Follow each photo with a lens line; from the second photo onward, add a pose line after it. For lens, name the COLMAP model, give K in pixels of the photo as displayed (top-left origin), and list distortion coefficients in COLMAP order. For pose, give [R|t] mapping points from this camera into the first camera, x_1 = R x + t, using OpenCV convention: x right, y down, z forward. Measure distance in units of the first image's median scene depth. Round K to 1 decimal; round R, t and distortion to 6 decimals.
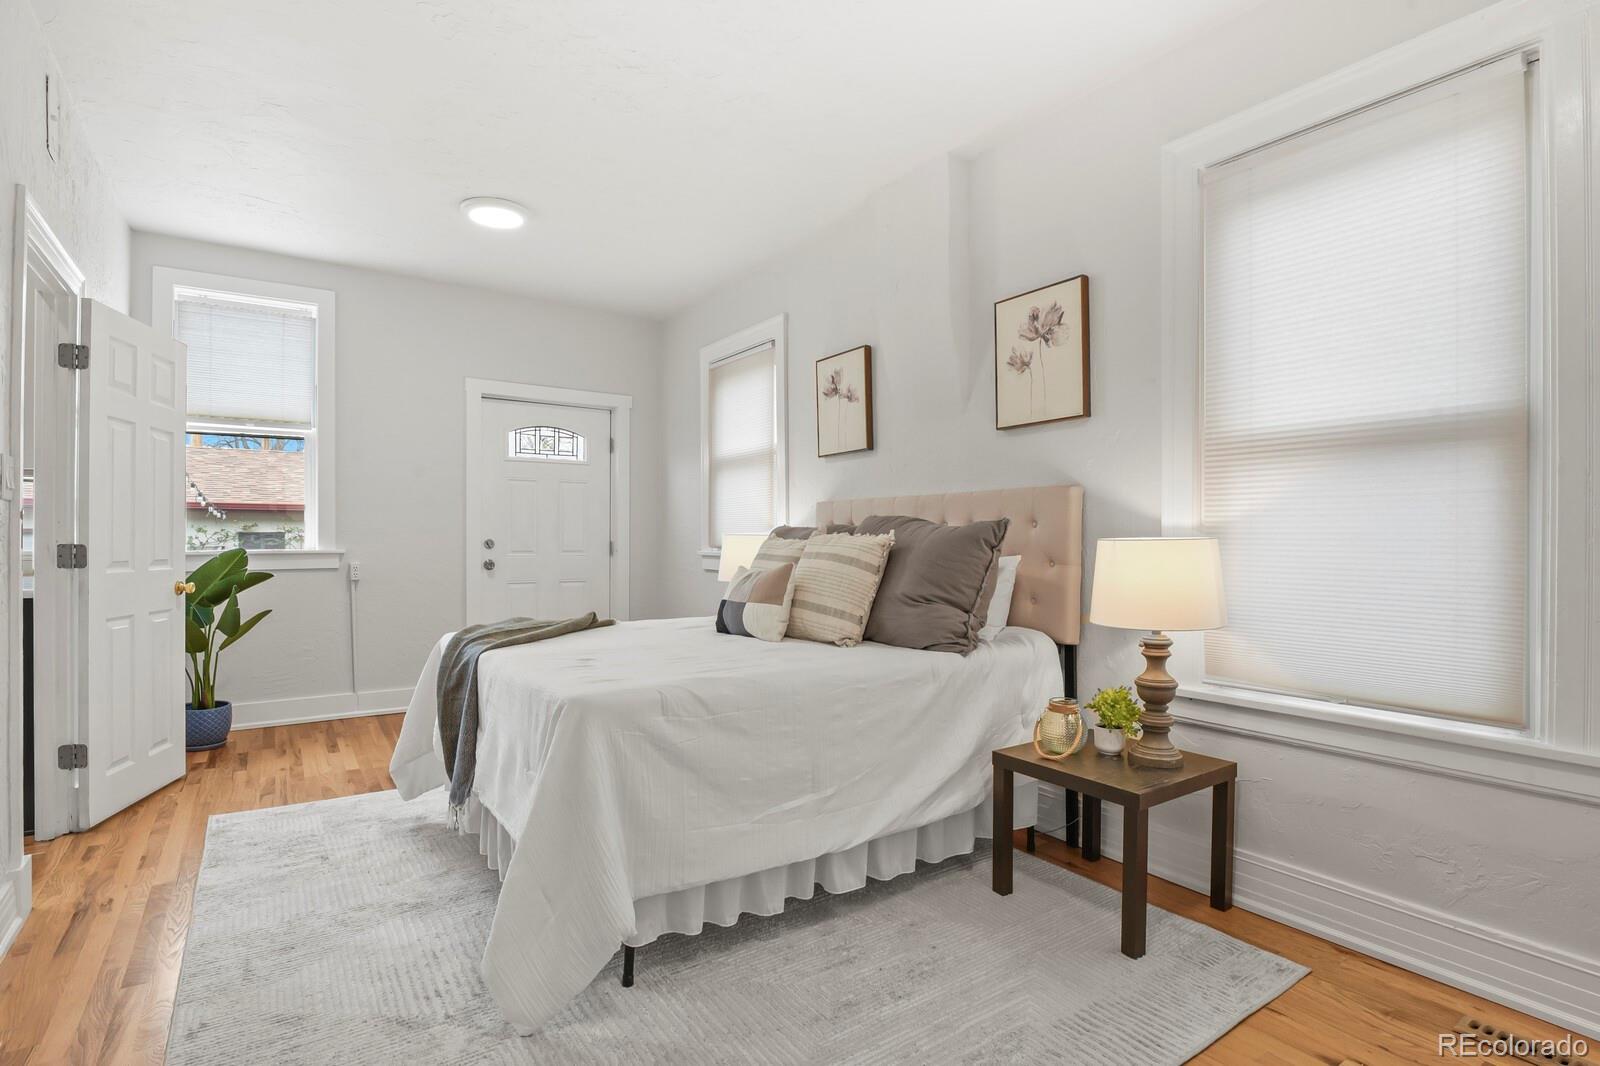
lens RADIAL K [[777.7, 0, 800.2], [0, 777.7, 545.0], [0, 0, 1]] dist [-0.010053, -0.005604]
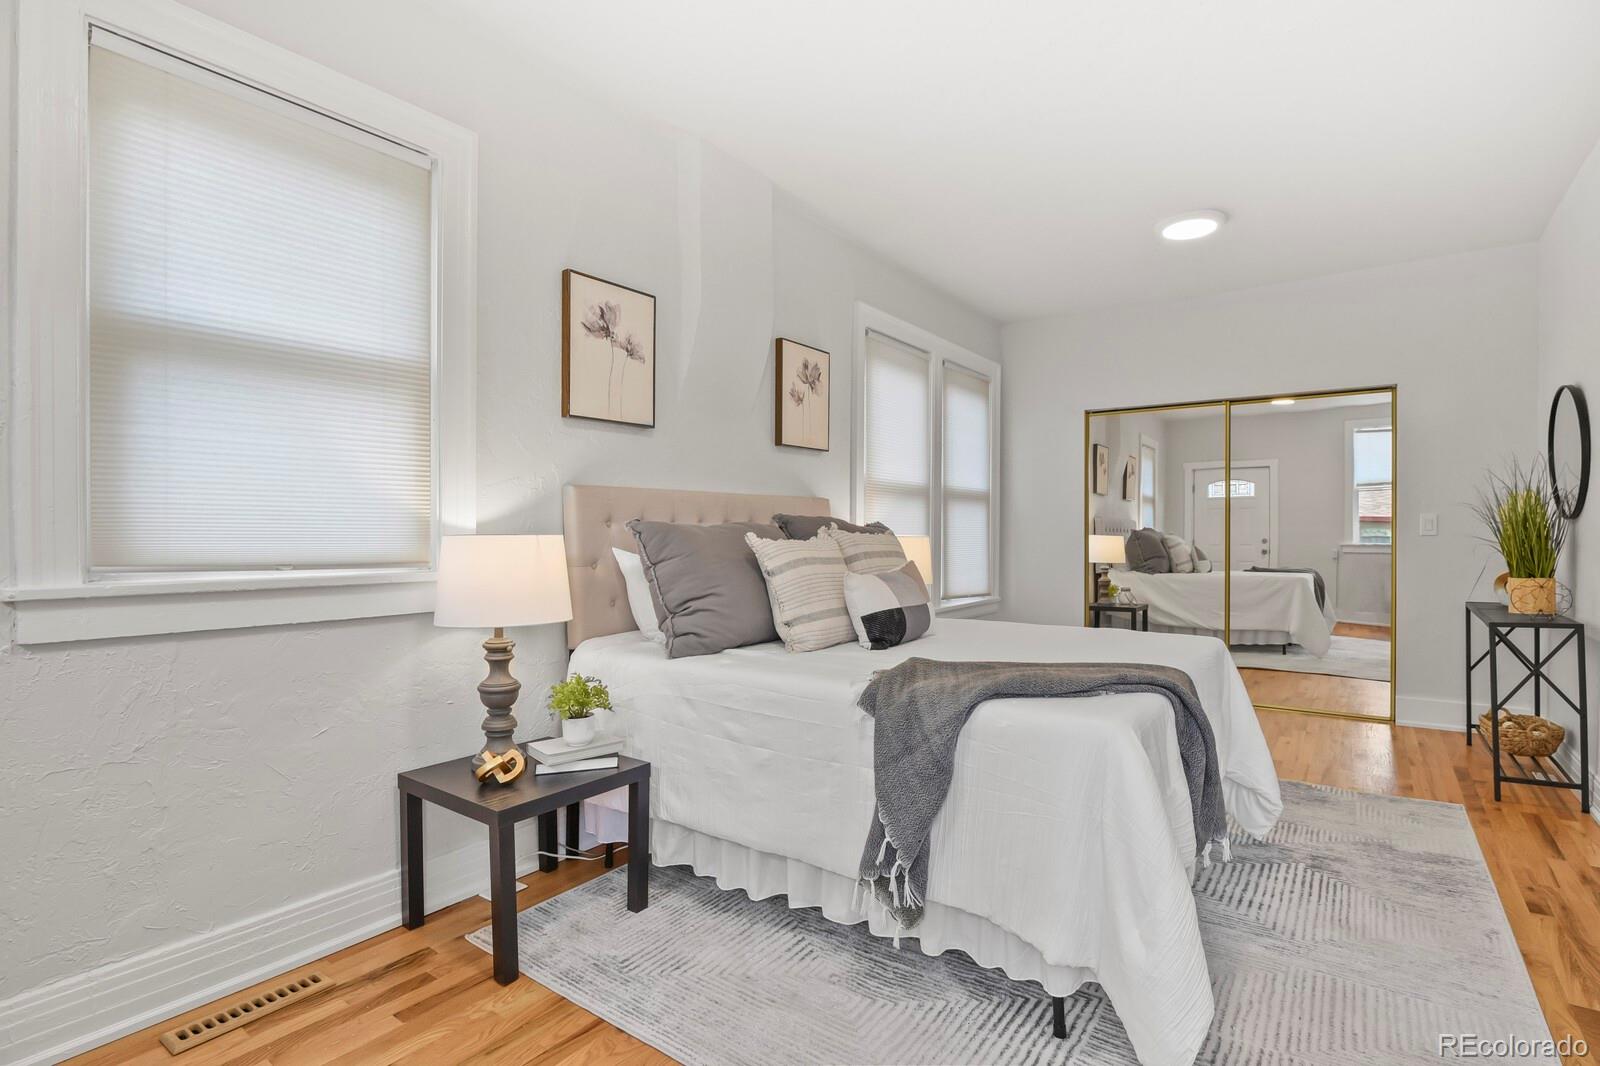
lens RADIAL K [[777.7, 0, 801.3], [0, 777.7, 536.3], [0, 0, 1]] dist [-0.010053, -0.005604]
pose [[-0.321895, 0.002224, 0.946773, -0.685434], [0.013457, 0.999907, 0.002226, -0.013261], [-0.946680, 0.013457, -0.321895, 1.080698]]
